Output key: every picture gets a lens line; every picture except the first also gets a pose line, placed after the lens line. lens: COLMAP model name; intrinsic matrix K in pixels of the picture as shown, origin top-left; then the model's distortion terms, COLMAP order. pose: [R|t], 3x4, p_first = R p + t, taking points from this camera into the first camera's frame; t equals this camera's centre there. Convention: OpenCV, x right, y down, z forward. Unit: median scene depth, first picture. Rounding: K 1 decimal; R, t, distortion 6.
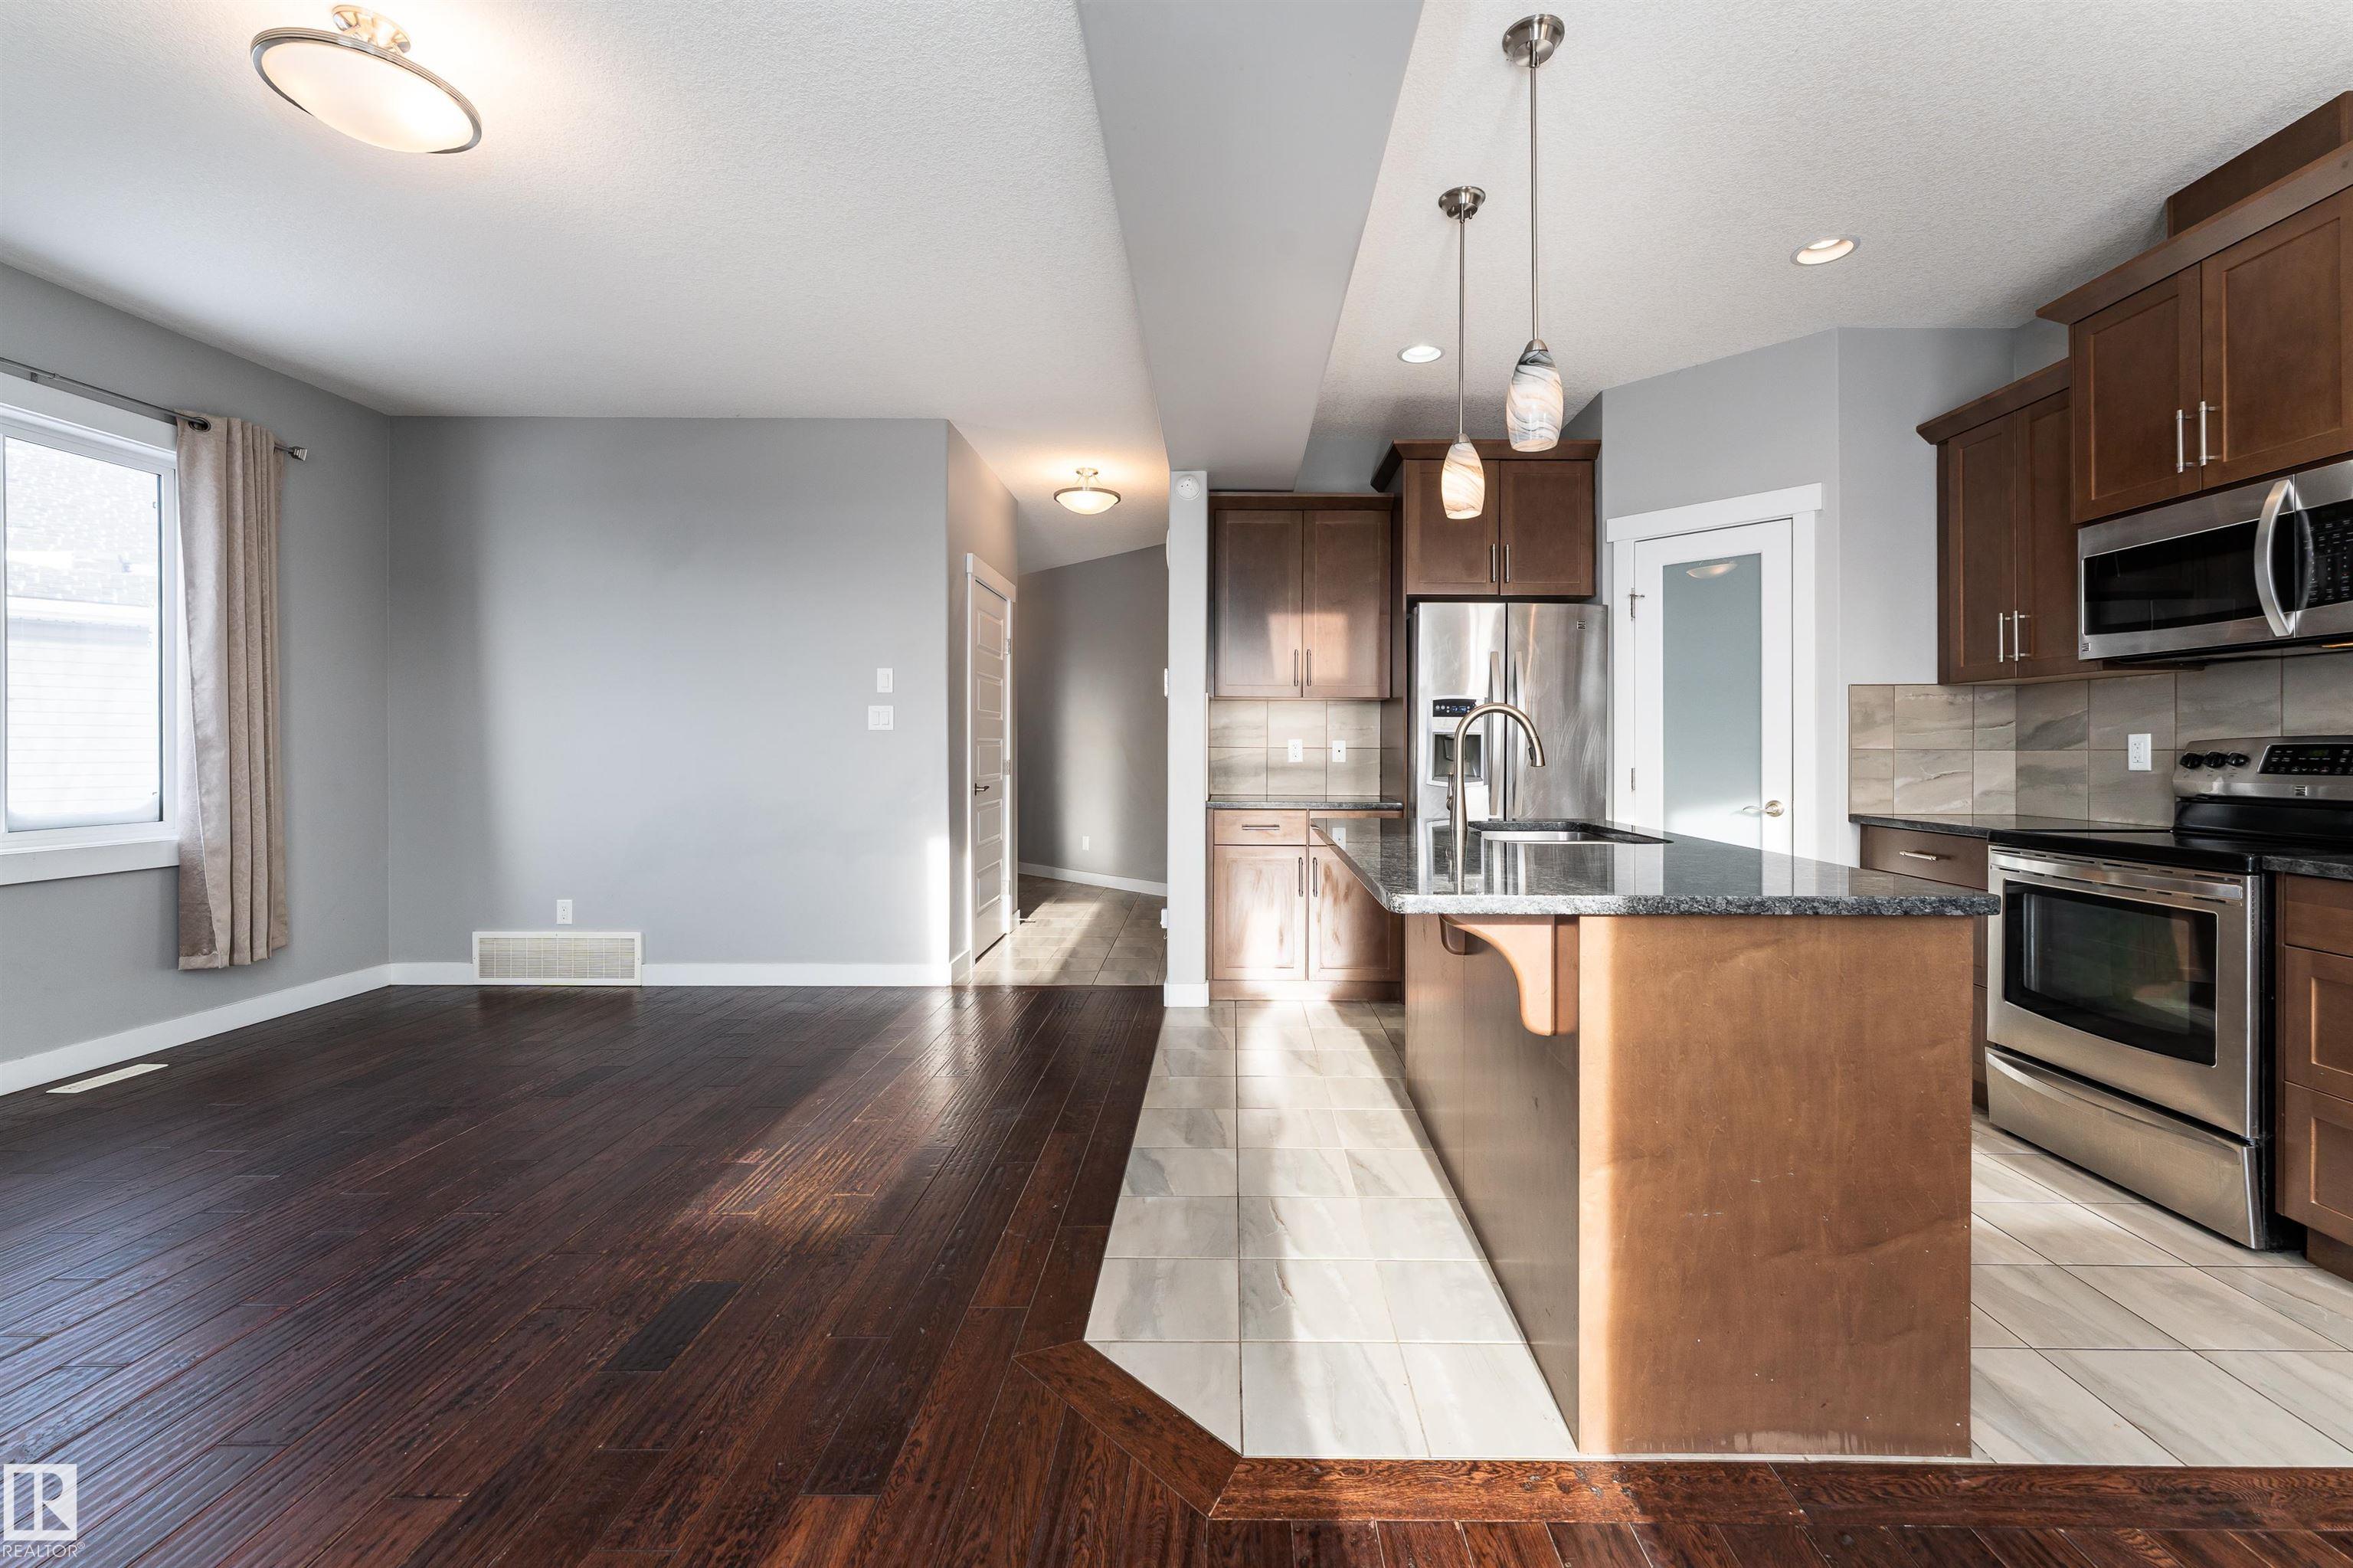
lens RADIAL K [[974.0, 0, 1229.8], [0, 974.0, 754.4], [0, 0, 1]] dist [0.000938, 0.000033]
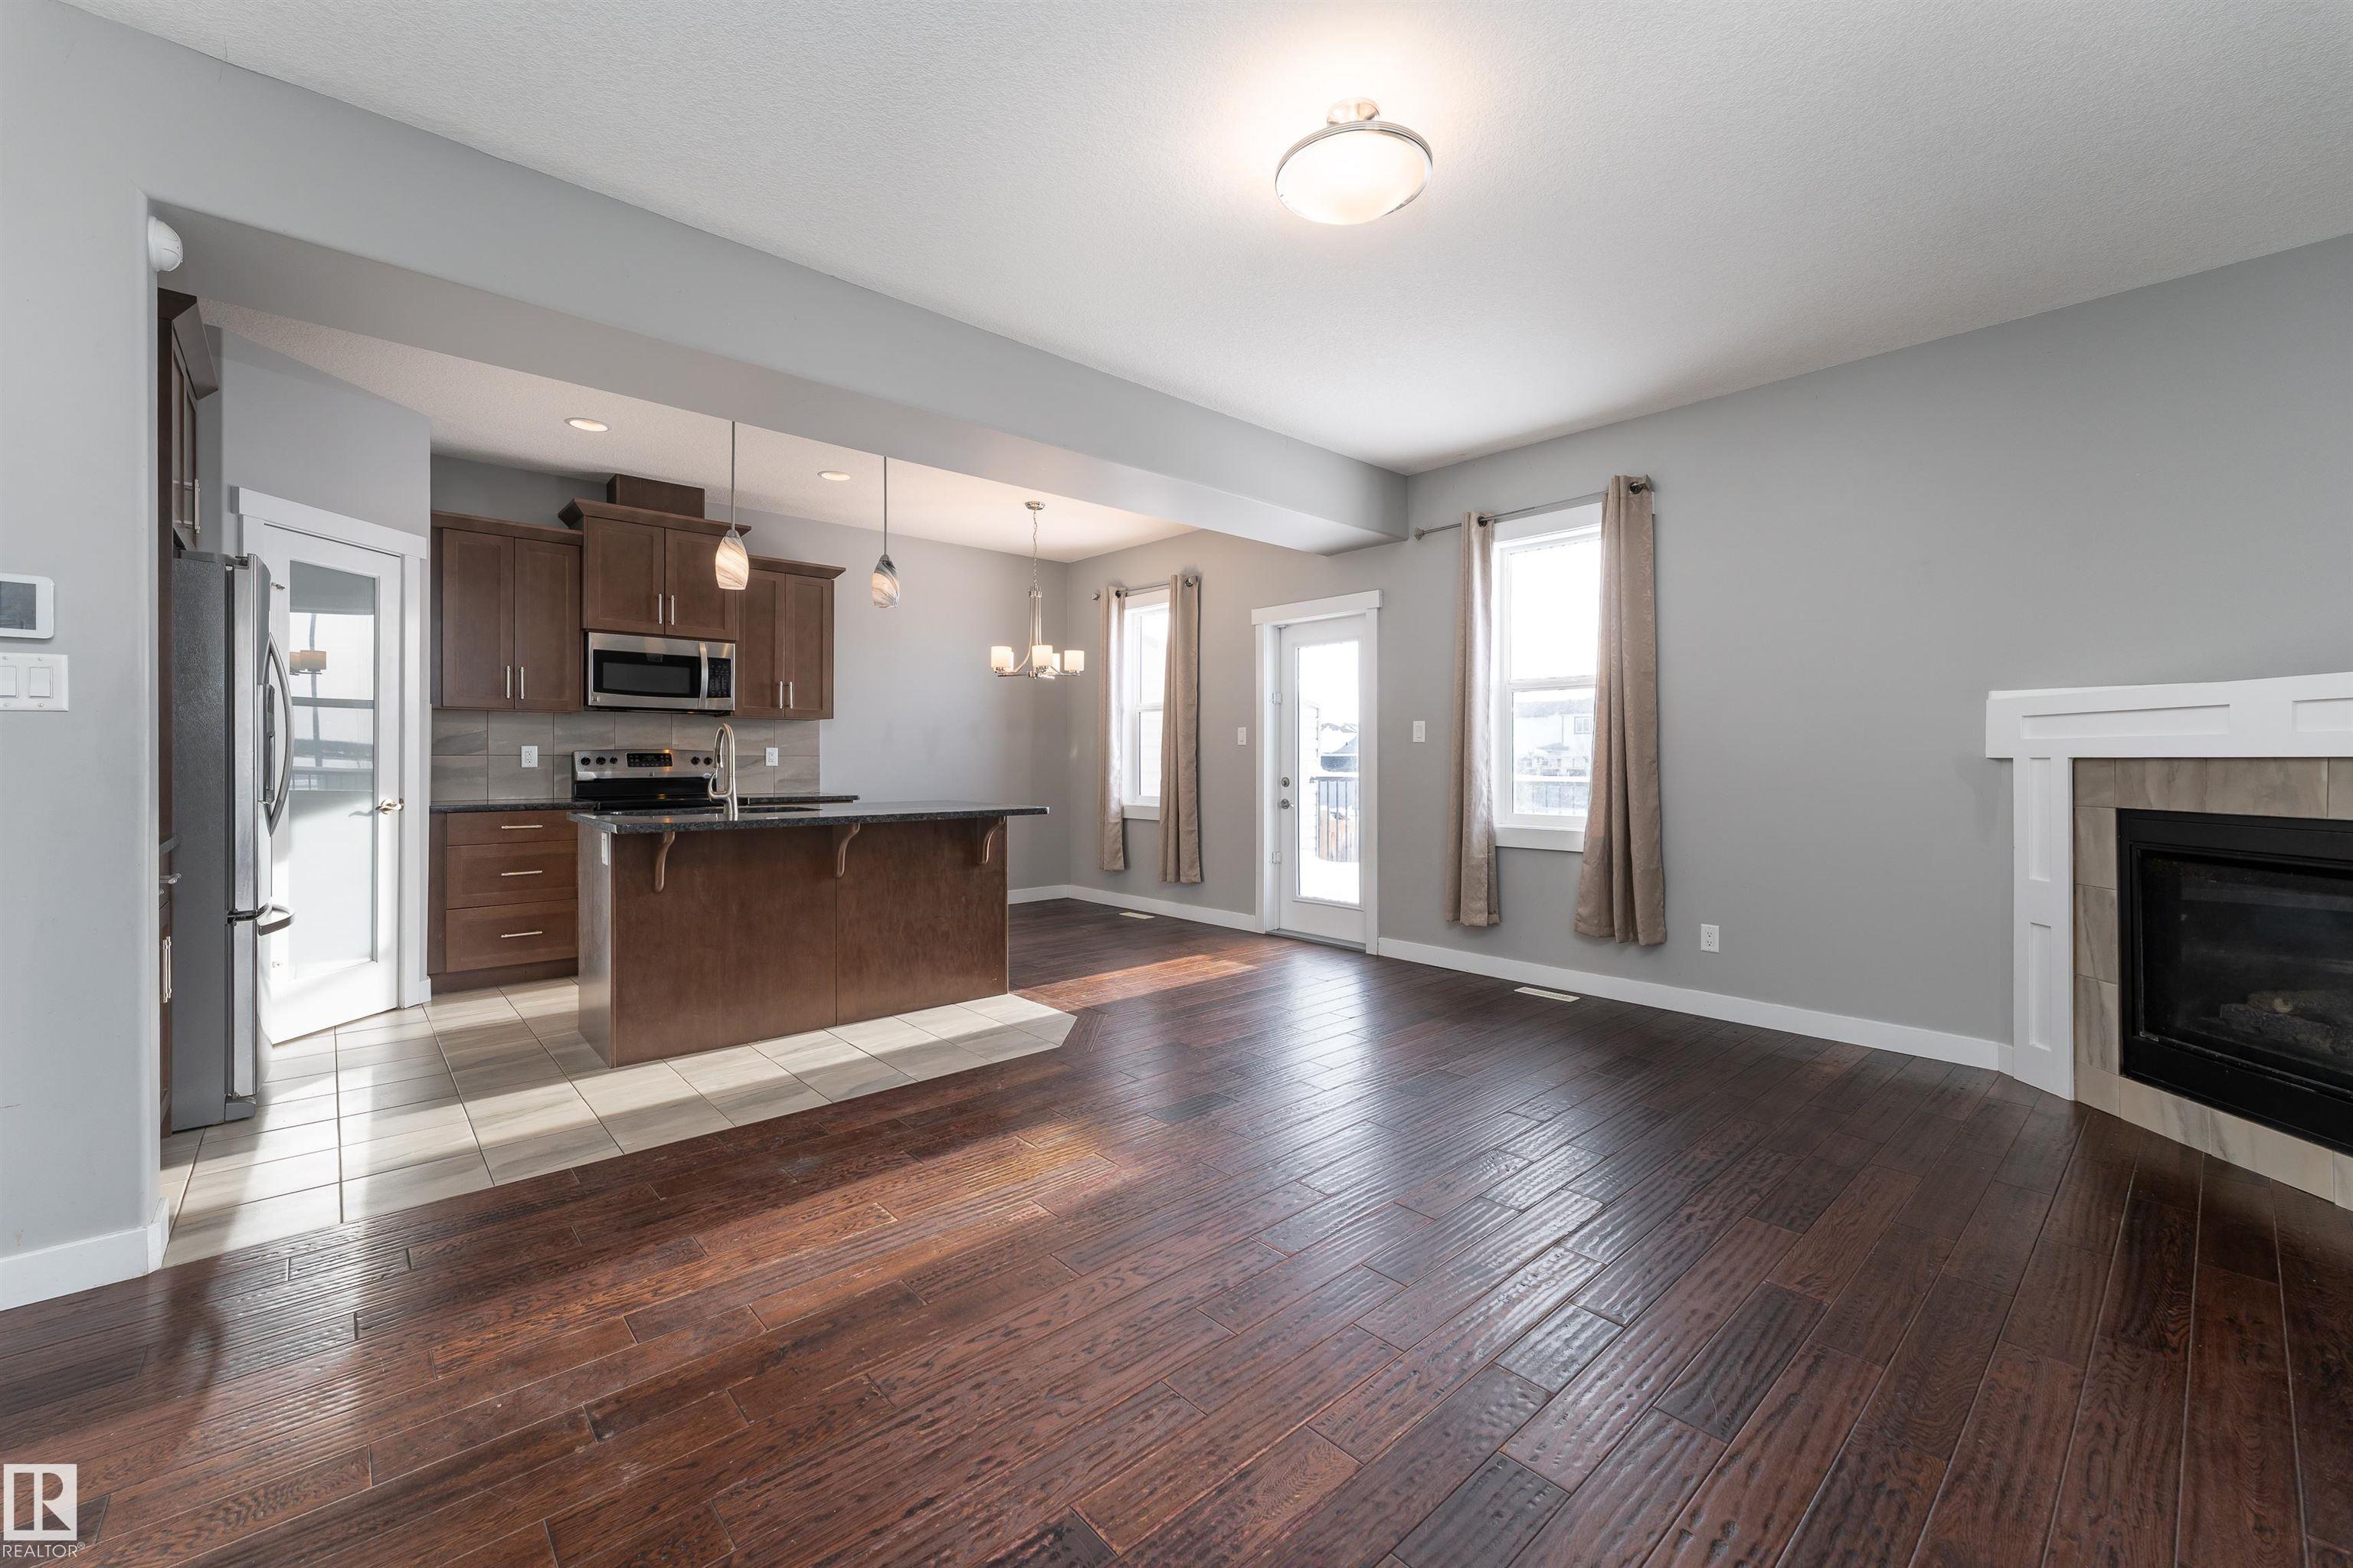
lens RADIAL K [[939.5, 0, 1167.9], [0, 939.5, 770.4], [0, 0, 1]] dist [-0.000310, -0.000092]
pose [[-0.666888, -0.013482, 0.745036, -0.963082], [0.001209, 0.999815, 0.019174, -0.007712], [-0.745157, 0.013688, -0.666749, 1.169629]]
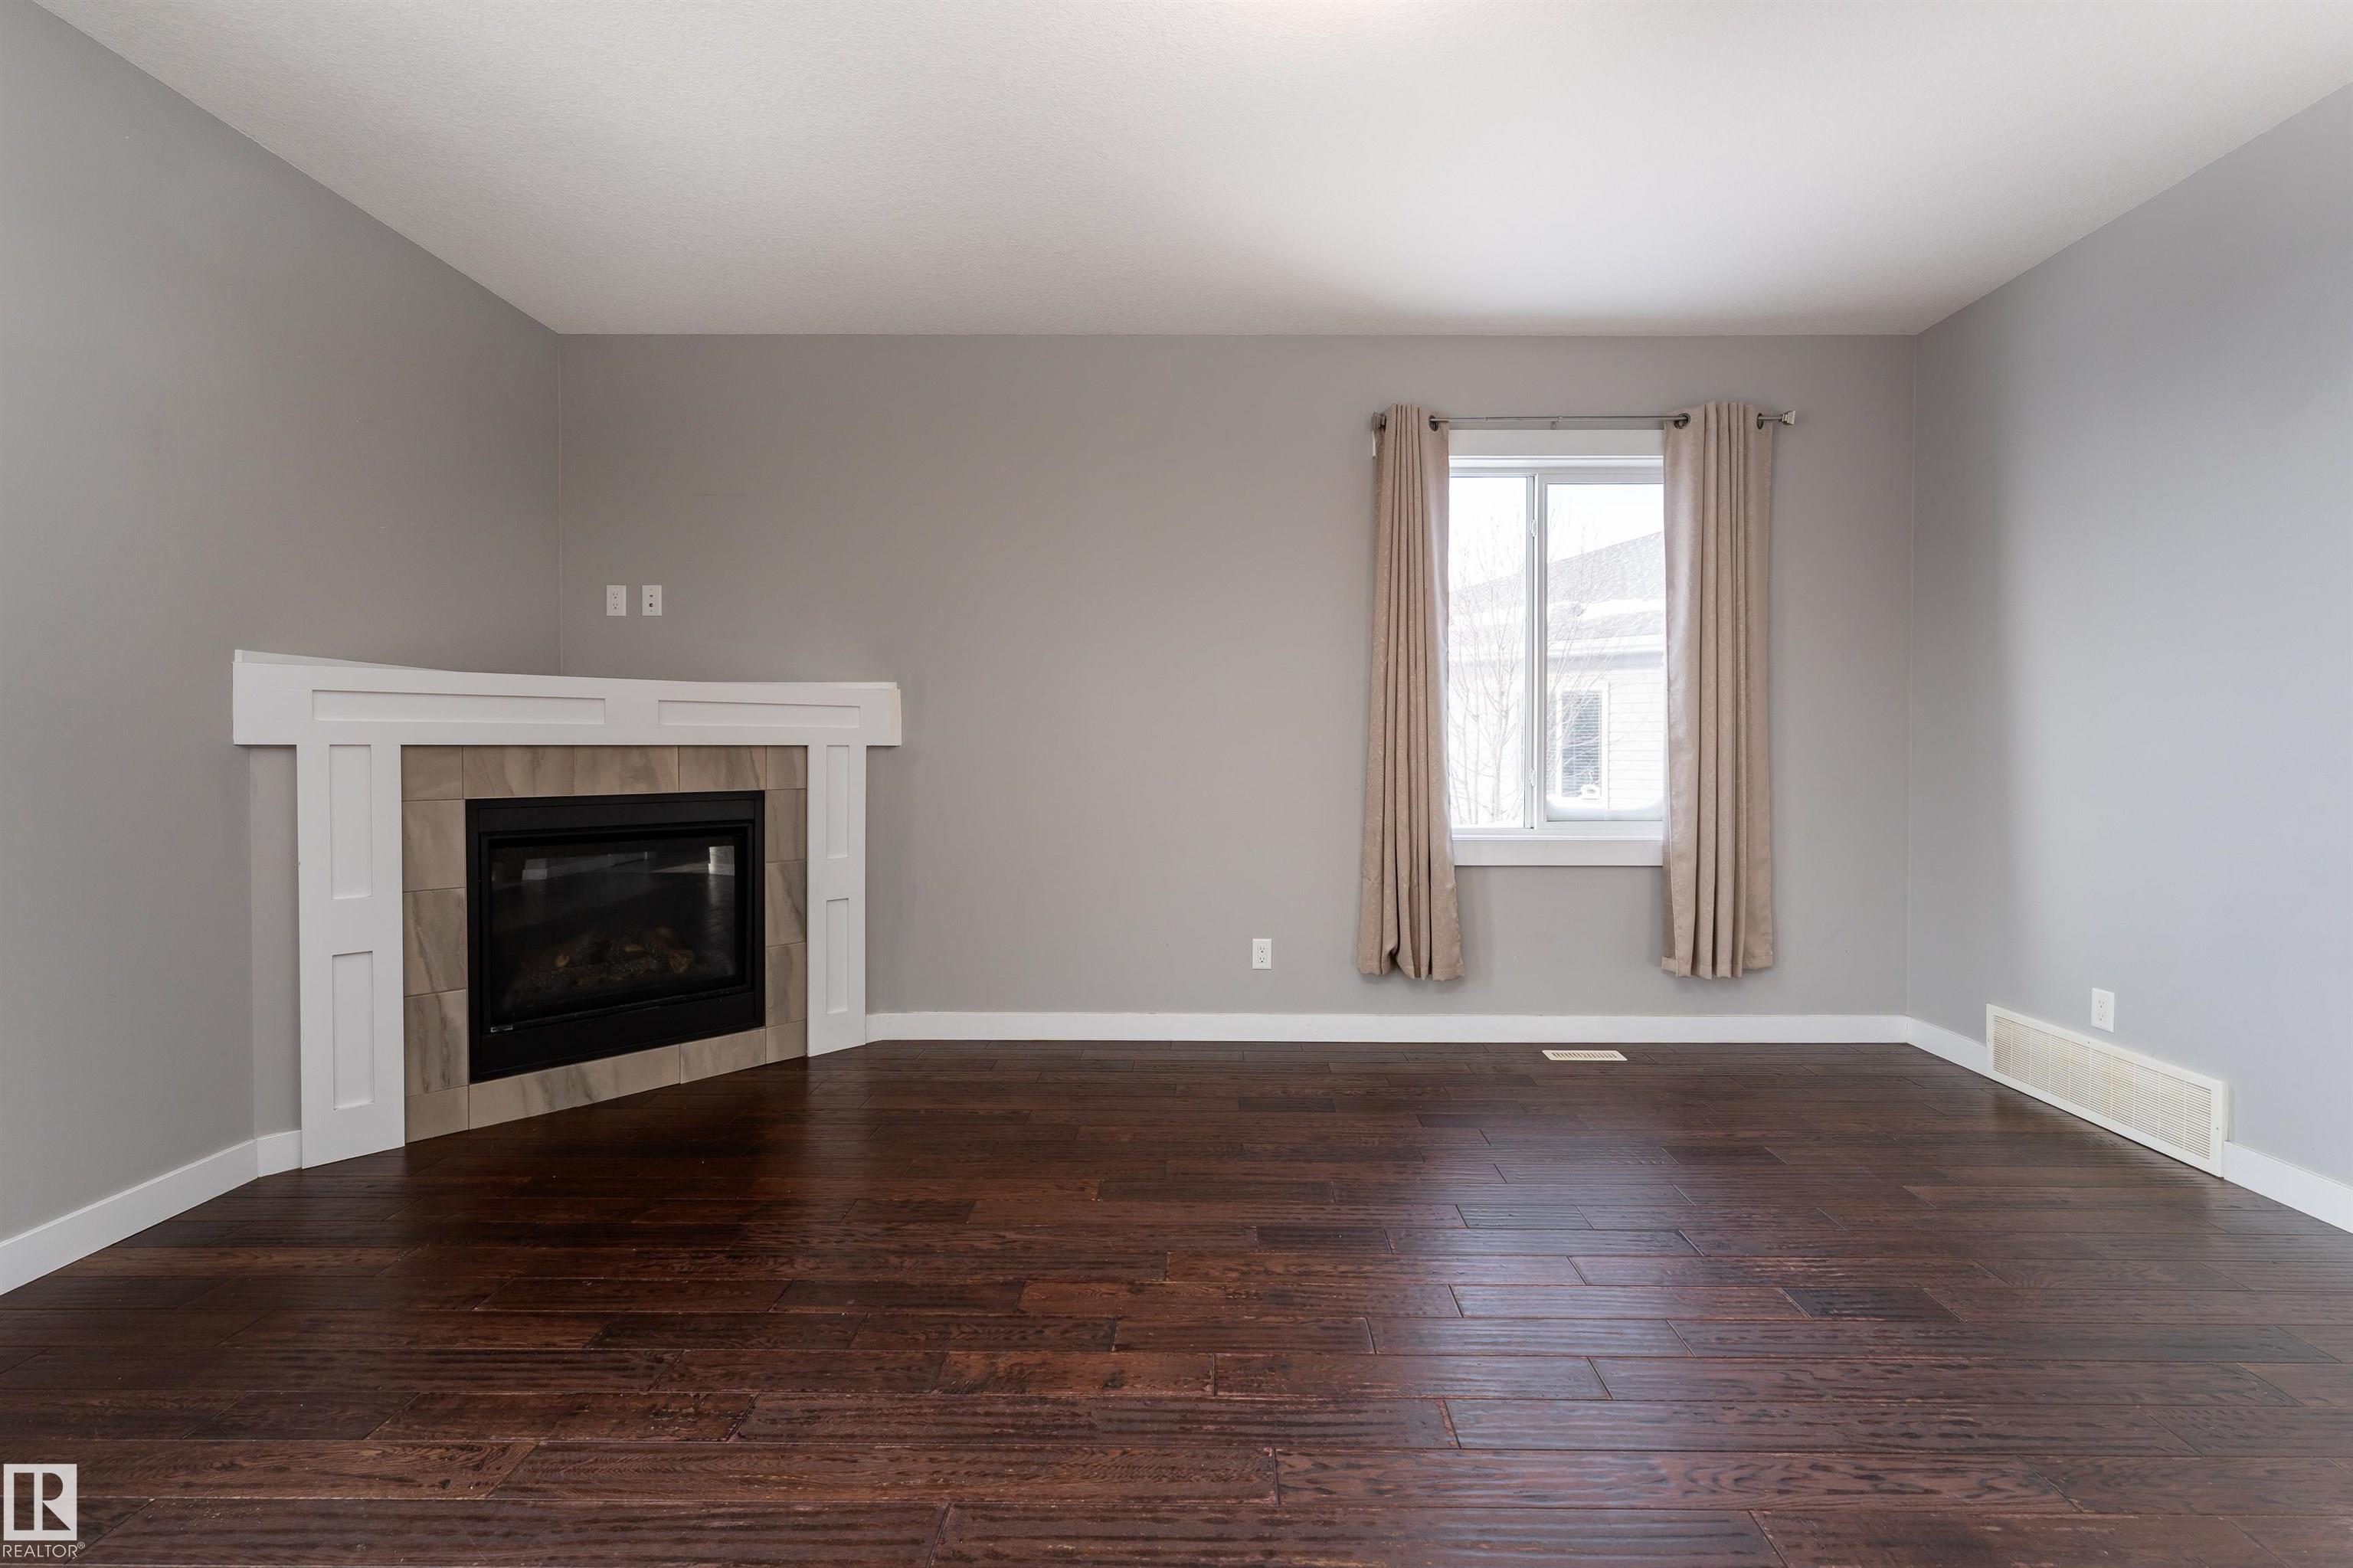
lens RADIAL K [[989.5, 0, 1206.9], [0, 989.5, 765.3], [0, 0, 1]] dist [0.000274, 0.000164]
pose [[-0.007776, 0.015432, -0.999851, -0.054028], [-0.008318, 0.999845, 0.015496, -0.002652], [0.999935, 0.008437, -0.007646, 0.578218]]
